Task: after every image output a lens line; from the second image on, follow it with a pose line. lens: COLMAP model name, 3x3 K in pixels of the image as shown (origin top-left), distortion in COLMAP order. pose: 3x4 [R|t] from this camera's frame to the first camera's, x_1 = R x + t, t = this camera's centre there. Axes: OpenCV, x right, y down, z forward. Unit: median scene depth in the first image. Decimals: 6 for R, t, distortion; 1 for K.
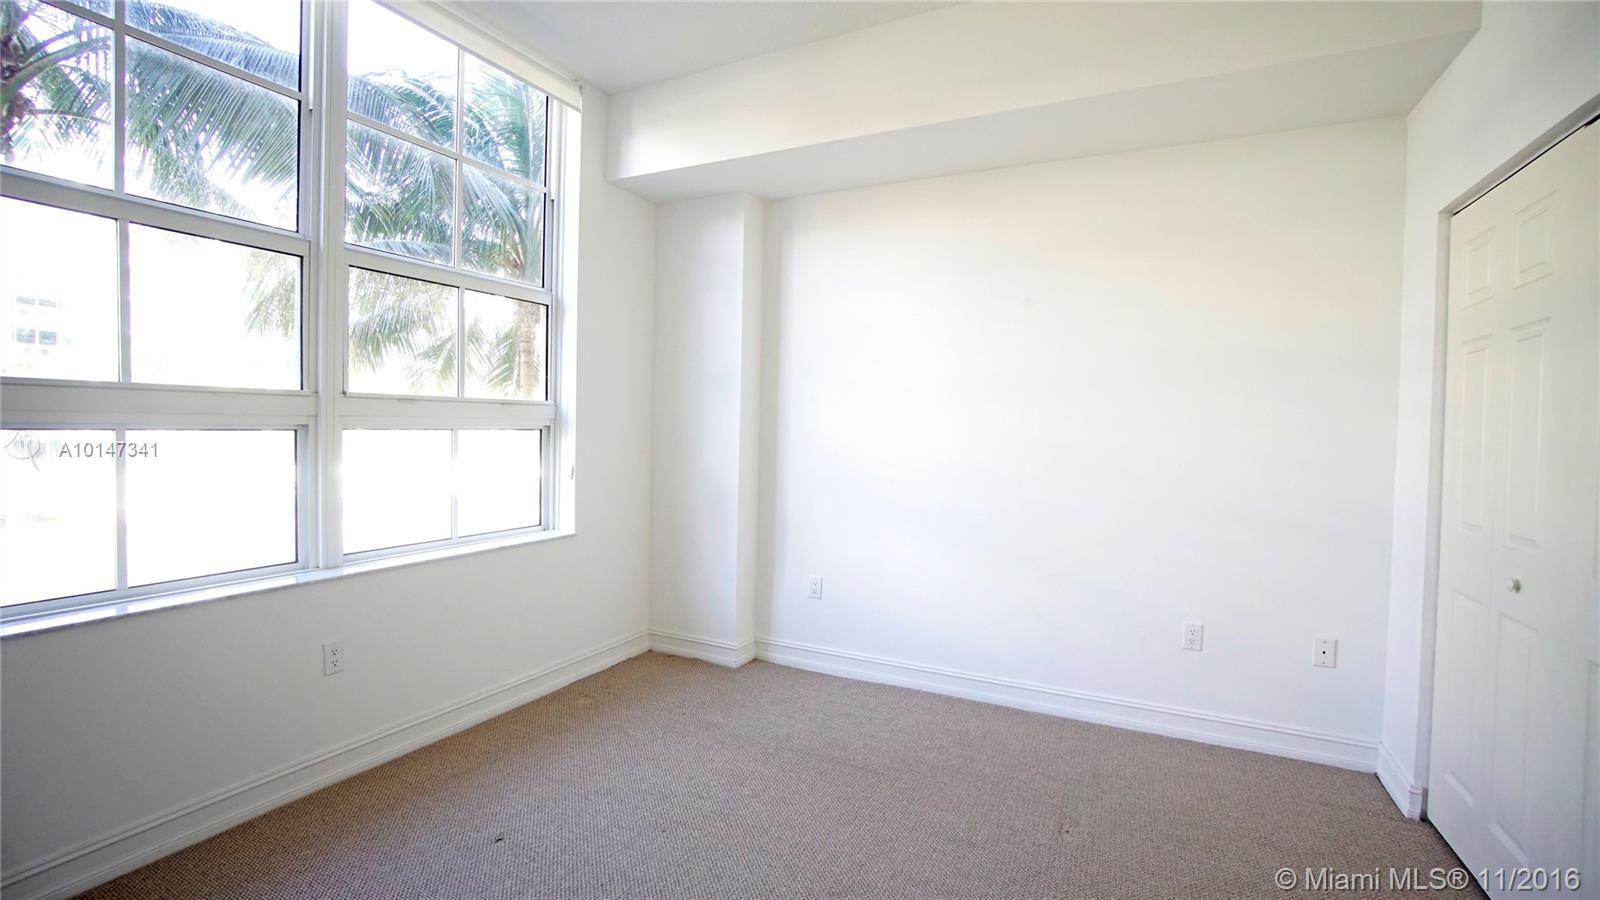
lens RADIAL K [[706.4, 0, 787.5], [0, 706.4, 445.7], [0, 0, 1]] dist [-0.065558, 0.025000]
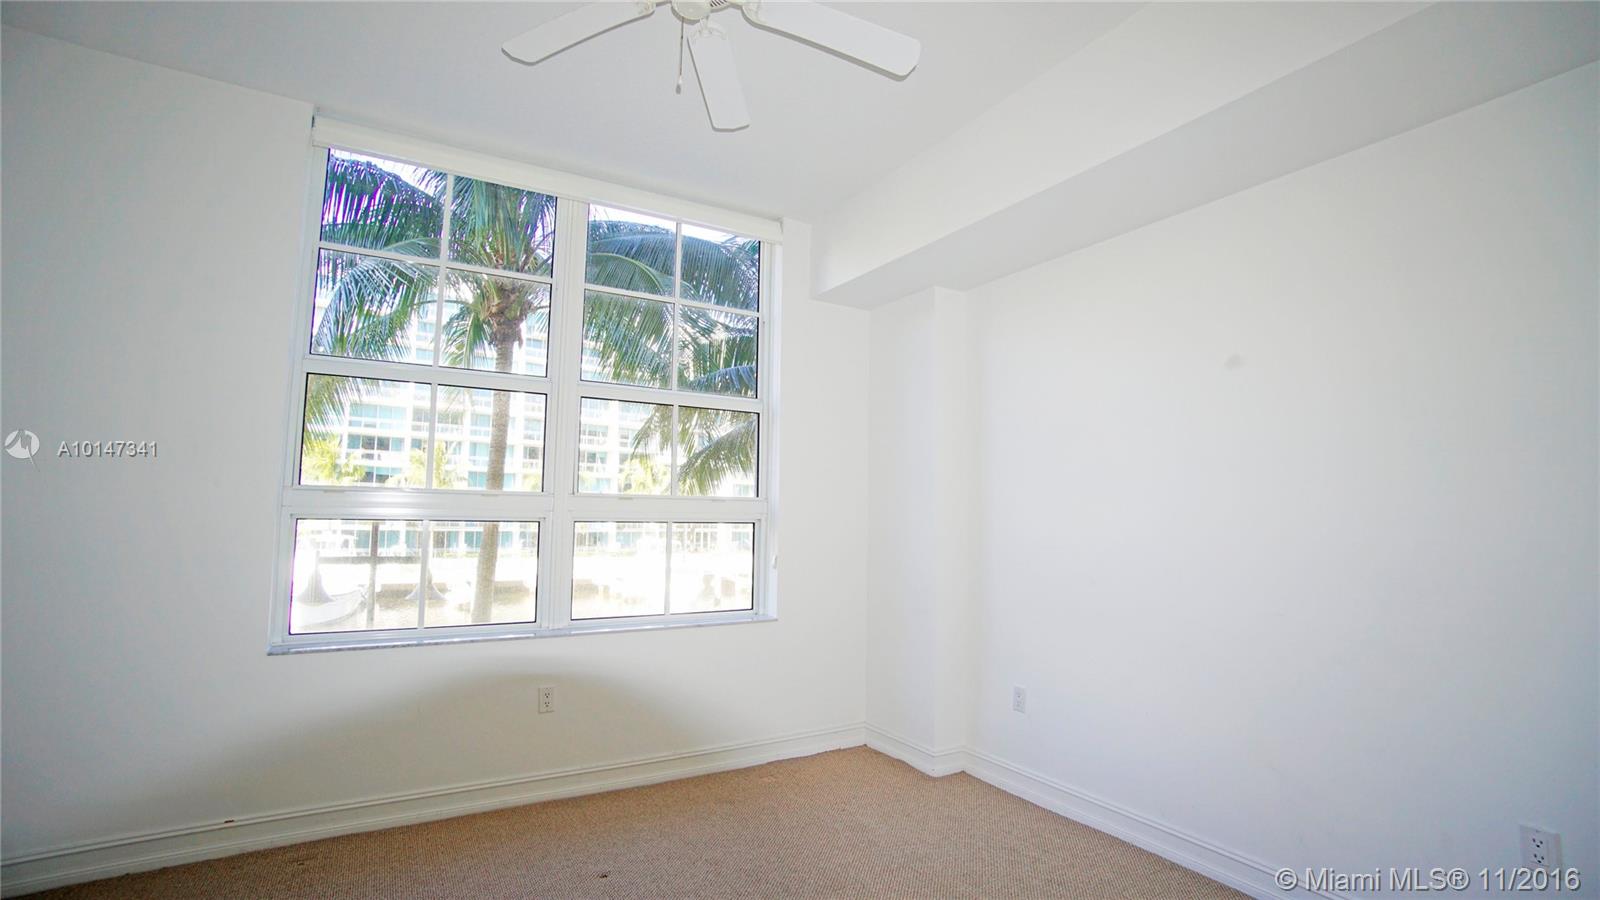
lens RADIAL K [[706.4, 0, 787.5], [0, 706.4, 445.7], [0, 0, 1]] dist [-0.065558, 0.025000]
pose [[0.847645, -0.057171, -0.527474, 0.298090], [-0.014808, 0.991241, -0.131233, 0.001878], [0.530356, 0.119050, 0.839374, 0.063836]]
